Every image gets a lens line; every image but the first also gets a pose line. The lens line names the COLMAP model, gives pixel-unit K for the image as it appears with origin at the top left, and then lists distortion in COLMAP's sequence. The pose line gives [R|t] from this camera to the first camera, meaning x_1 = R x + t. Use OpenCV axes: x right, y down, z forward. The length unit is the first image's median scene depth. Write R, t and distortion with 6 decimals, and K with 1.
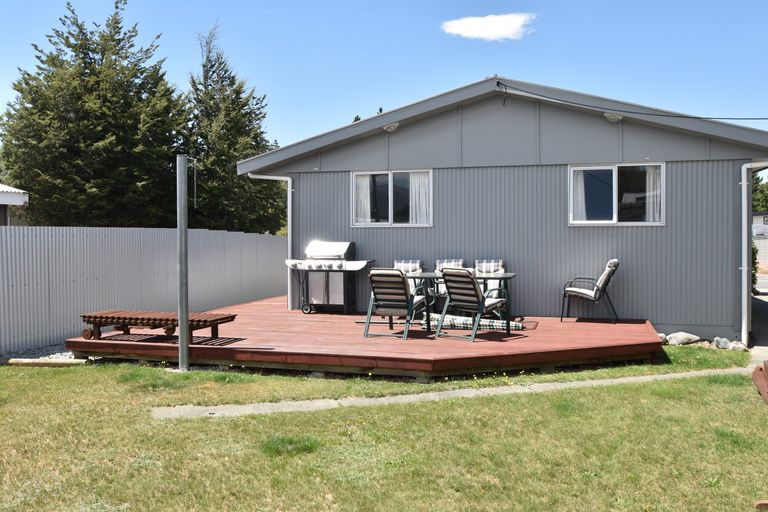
lens RADIAL K [[688.7, 0, 384.0], [0, 688.7, 251.6], [0, 0, 1]] dist [-0.055334, -0.003552]
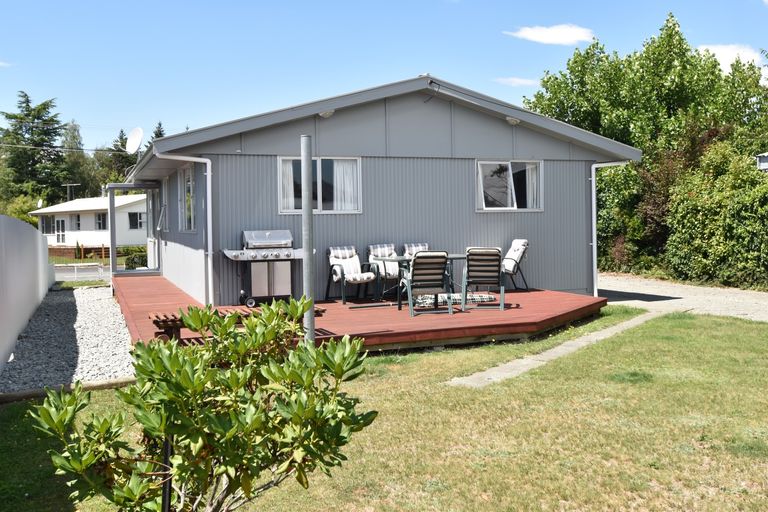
lens RADIAL K [[789.0, 0, 383.9], [0, 789.0, 257.7], [0, 0, 1]] dist [-0.054010, 0.000000]
pose [[0.778448, -0.037889, 0.626565, -0.665370], [0.029388, 0.999282, 0.023916, 0.002783], [-0.627021, -0.000204, 0.779002, 0.063236]]
